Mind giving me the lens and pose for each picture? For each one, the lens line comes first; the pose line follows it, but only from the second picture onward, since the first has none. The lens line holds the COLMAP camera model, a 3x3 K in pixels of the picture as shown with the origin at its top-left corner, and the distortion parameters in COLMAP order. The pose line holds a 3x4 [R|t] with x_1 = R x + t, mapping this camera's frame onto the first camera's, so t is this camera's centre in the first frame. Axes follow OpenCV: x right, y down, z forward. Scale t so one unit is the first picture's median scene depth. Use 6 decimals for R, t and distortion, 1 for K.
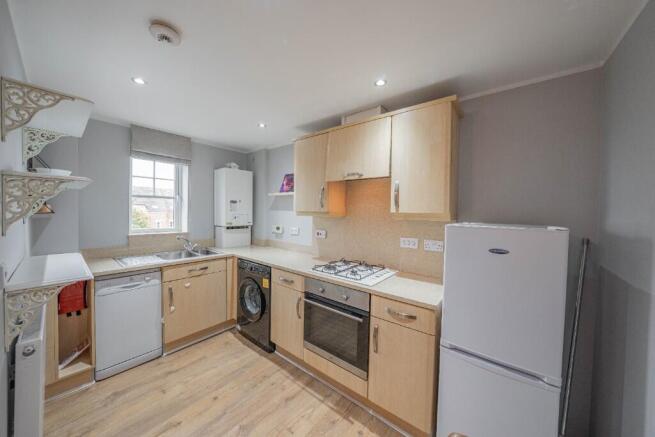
lens RADIAL K [[222.2, 0, 327.5], [0, 222.2, 218.5], [0, 0, 1]] dist [-0.000283, 0.000059]
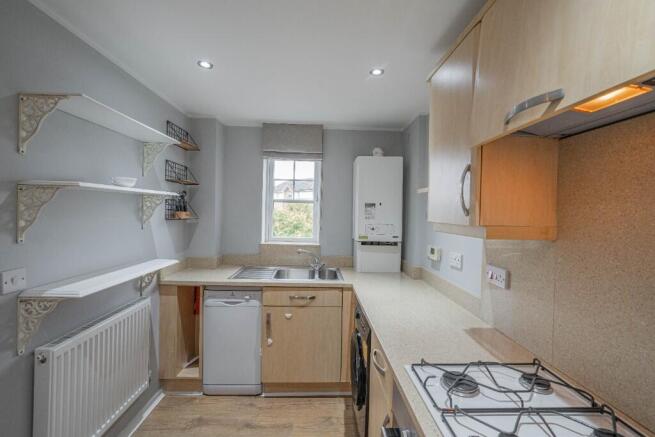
lens RADIAL K [[284.4, 0, 327.5], [0, 284.4, 218.5], [0, 0, 1]] dist [0.001582, 0.000003]
pose [[0.655692, 0.013266, -0.754912, 0.183644], [-0.034127, 0.999345, -0.012080, -0.025562], [0.754257, 0.033683, 0.655715, 0.438983]]
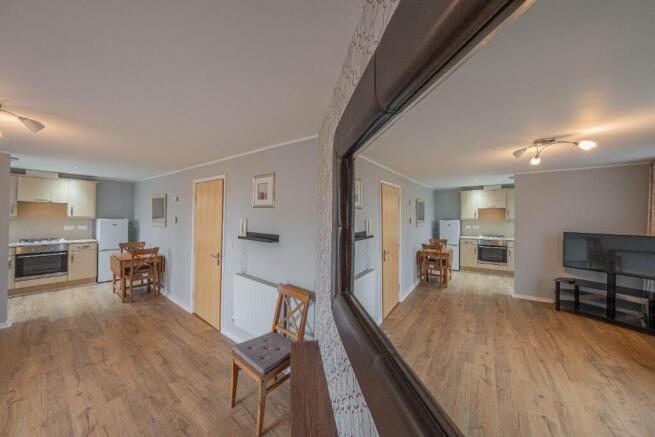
lens RADIAL K [[229.2, 0, 329.6], [0, 229.2, 216.8], [0, 0, 1]] dist [-0.000276, 0.000089]
pose [[-0.018460, -0.012786, 0.999748, -1.883696], [0.013723, 0.999821, 0.013041, -0.007436], [-0.999735, 0.013960, -0.018281, -1.566802]]
